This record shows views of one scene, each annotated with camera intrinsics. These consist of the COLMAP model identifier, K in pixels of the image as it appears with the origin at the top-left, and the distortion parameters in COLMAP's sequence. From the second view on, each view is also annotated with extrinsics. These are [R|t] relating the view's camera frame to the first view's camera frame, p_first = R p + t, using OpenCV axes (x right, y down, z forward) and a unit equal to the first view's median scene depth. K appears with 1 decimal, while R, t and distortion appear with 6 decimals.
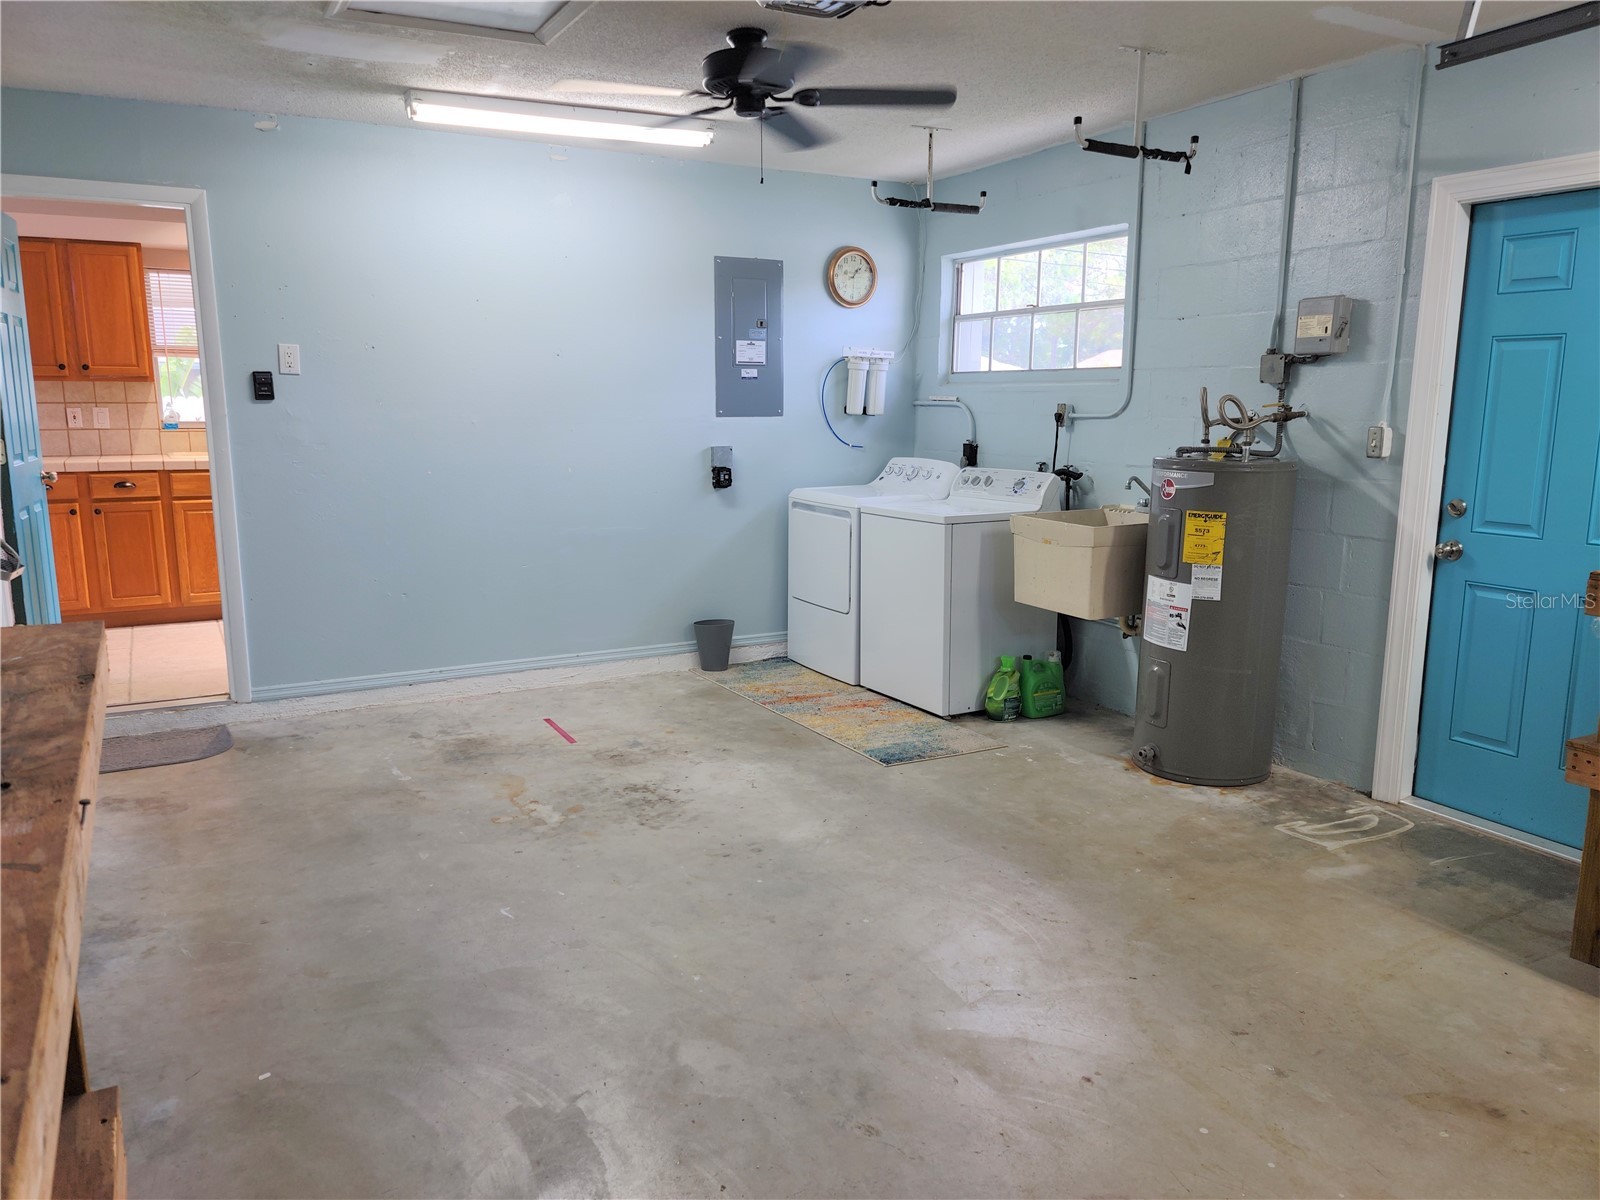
lens RADIAL K [[1164.2, 0, 800.3], [0, 1164.2, 596.9], [0, 0, 1]] dist [0.079459, -0.060077]
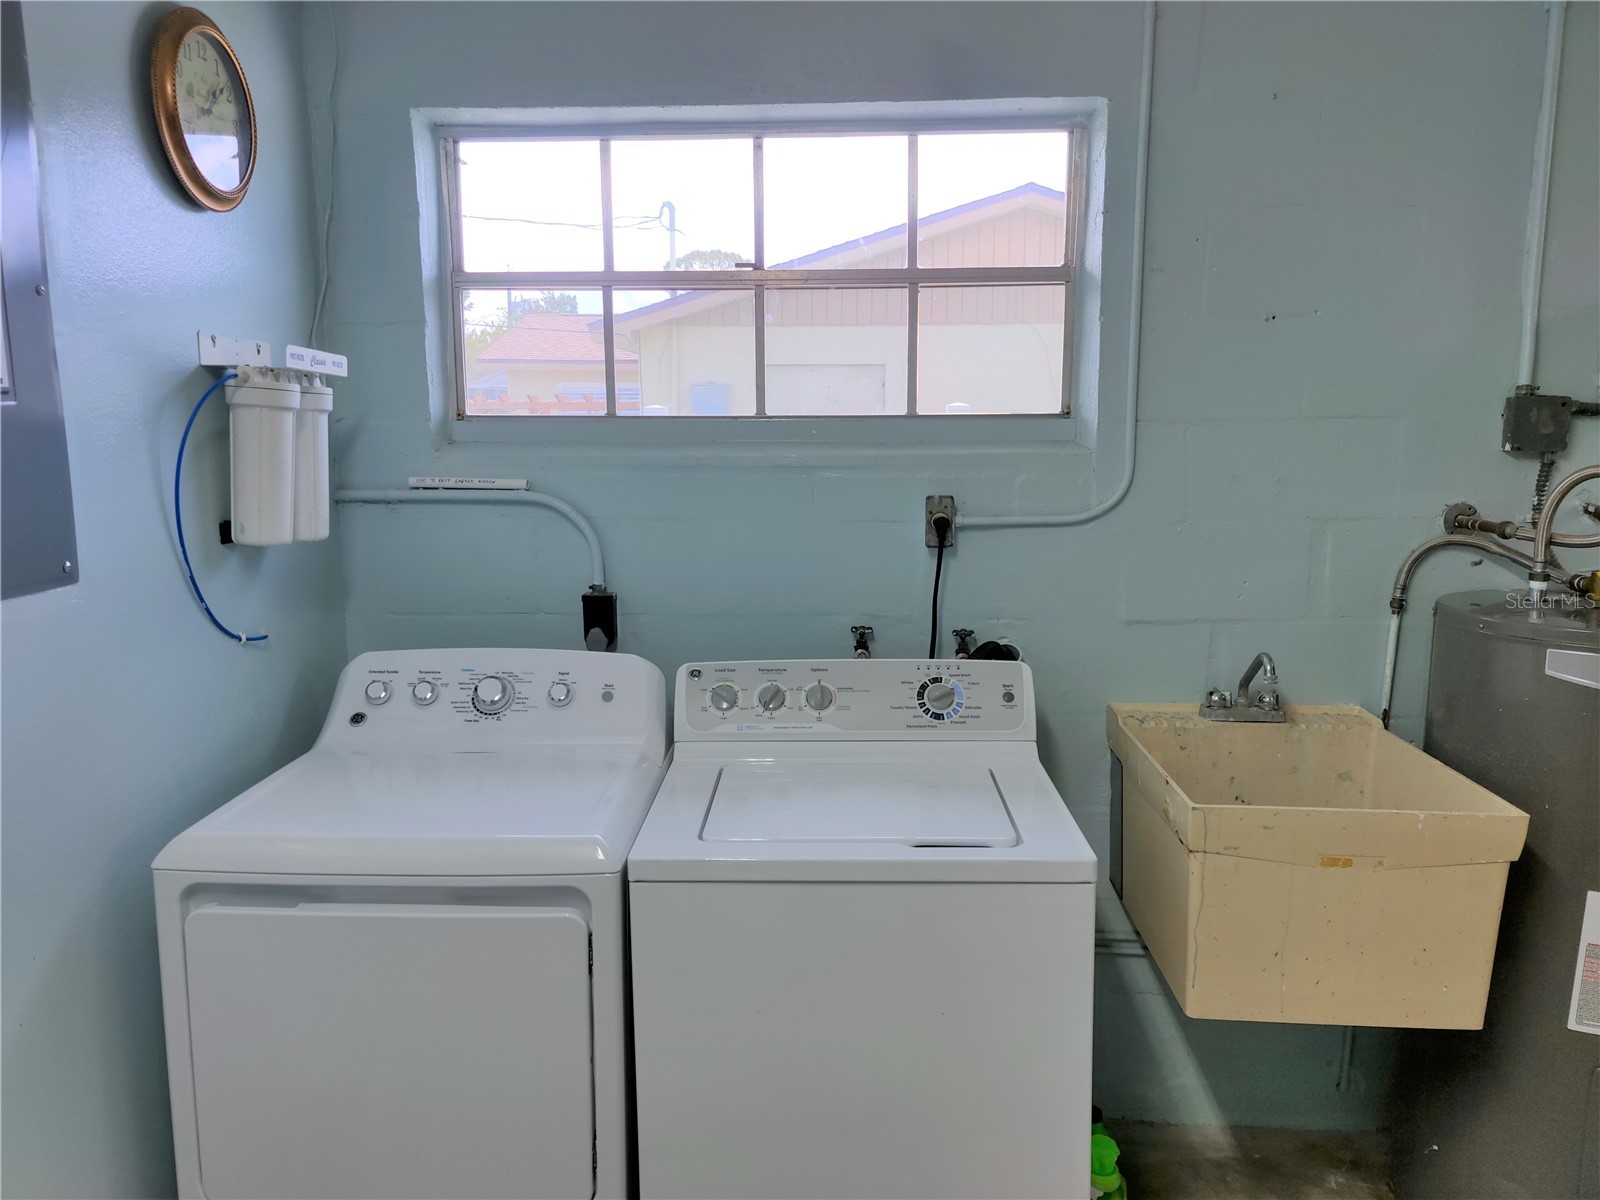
lens RADIAL K [[1170.9, 0, 785.8], [0, 1170.9, 596.6], [0, 0, 1]] dist [0.064893, 0.001426]
pose [[0.524299, -0.132931, 0.841094, -0.160709], [0.151292, 0.986567, 0.061614, -0.145260], [-0.837986, 0.094946, 0.537368, 0.727063]]
